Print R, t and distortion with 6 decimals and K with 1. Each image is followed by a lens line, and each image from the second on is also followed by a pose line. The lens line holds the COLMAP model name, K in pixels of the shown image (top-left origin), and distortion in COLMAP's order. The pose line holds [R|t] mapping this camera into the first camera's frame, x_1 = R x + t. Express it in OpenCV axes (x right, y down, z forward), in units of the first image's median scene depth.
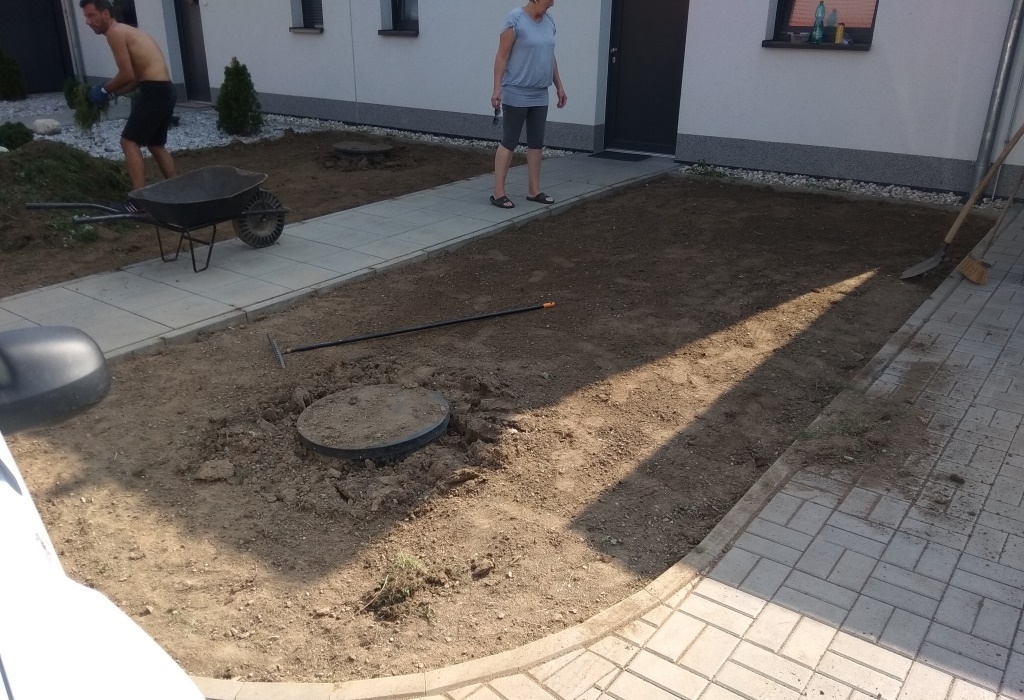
lens RADIAL K [[847.8, 0, 508.3], [0, 847.8, 368.7], [0, 0, 1]] dist [0.084824, -0.148842]
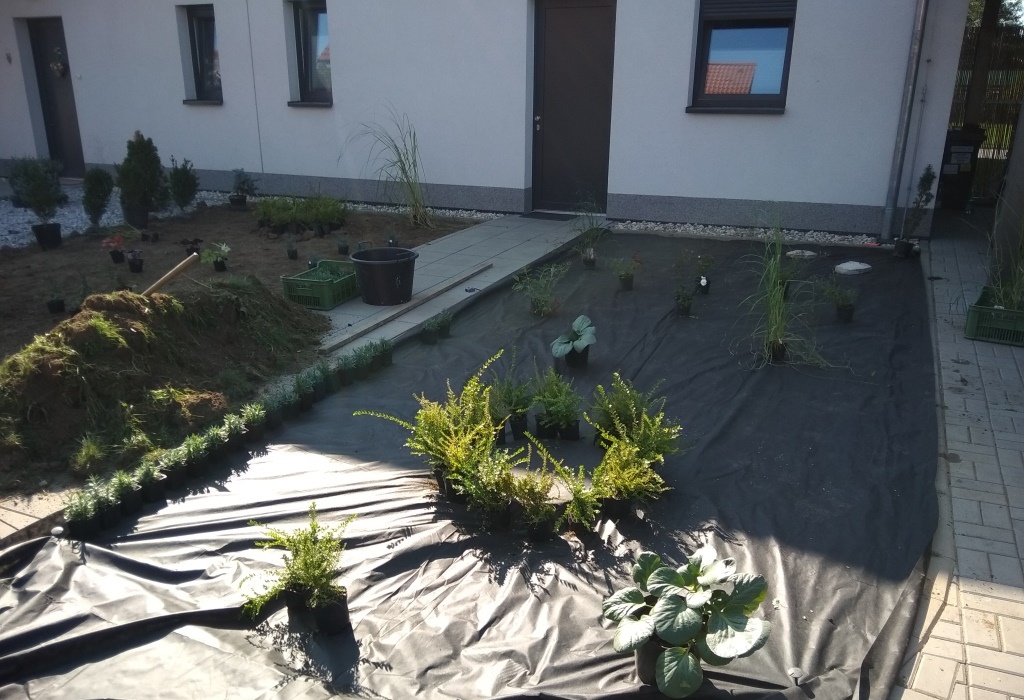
lens RADIAL K [[836.2, 0, 509.6], [0, 836.2, 380.1], [0, 0, 1]] dist [0.111258, -0.182286]
pose [[0.974690, -0.082418, 0.207813, -0.149589], [0.093622, 0.994606, -0.044651, -0.005076], [-0.203012, 0.062977, 0.977149, 0.003660]]
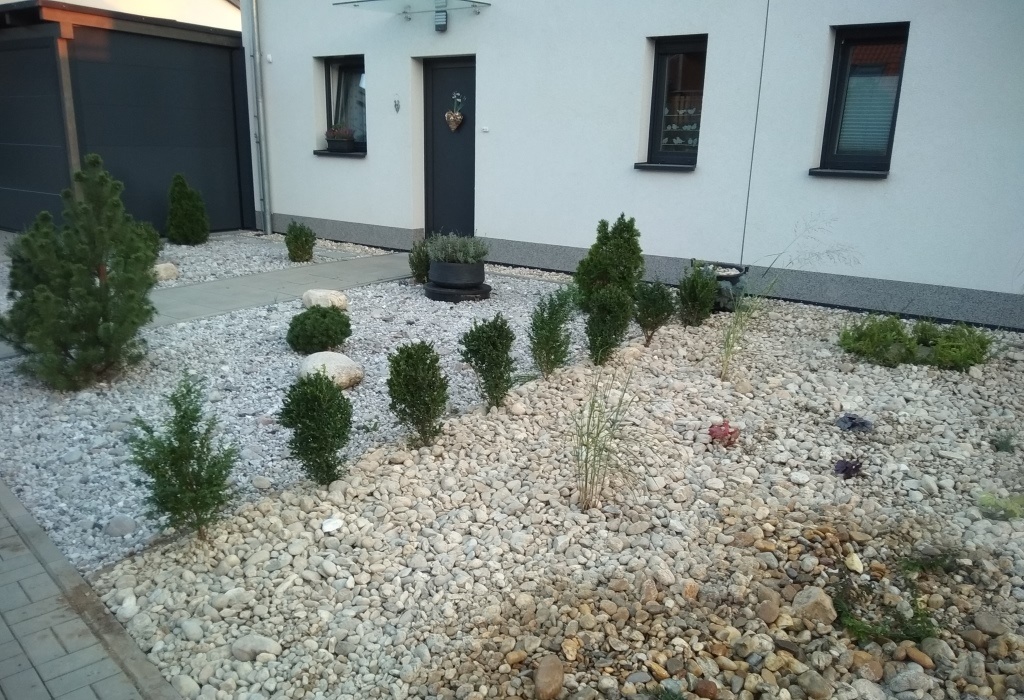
lens RADIAL K [[836.2, 0, 509.6], [0, 836.2, 380.1], [0, 0, 1]] dist [0.111258, -0.182286]
pose [[0.999932, 0.011425, -0.002459, -0.447445], [-0.011625, 0.993976, -0.108982, -0.165322], [0.001199, 0.109003, 0.994041, 0.373042]]
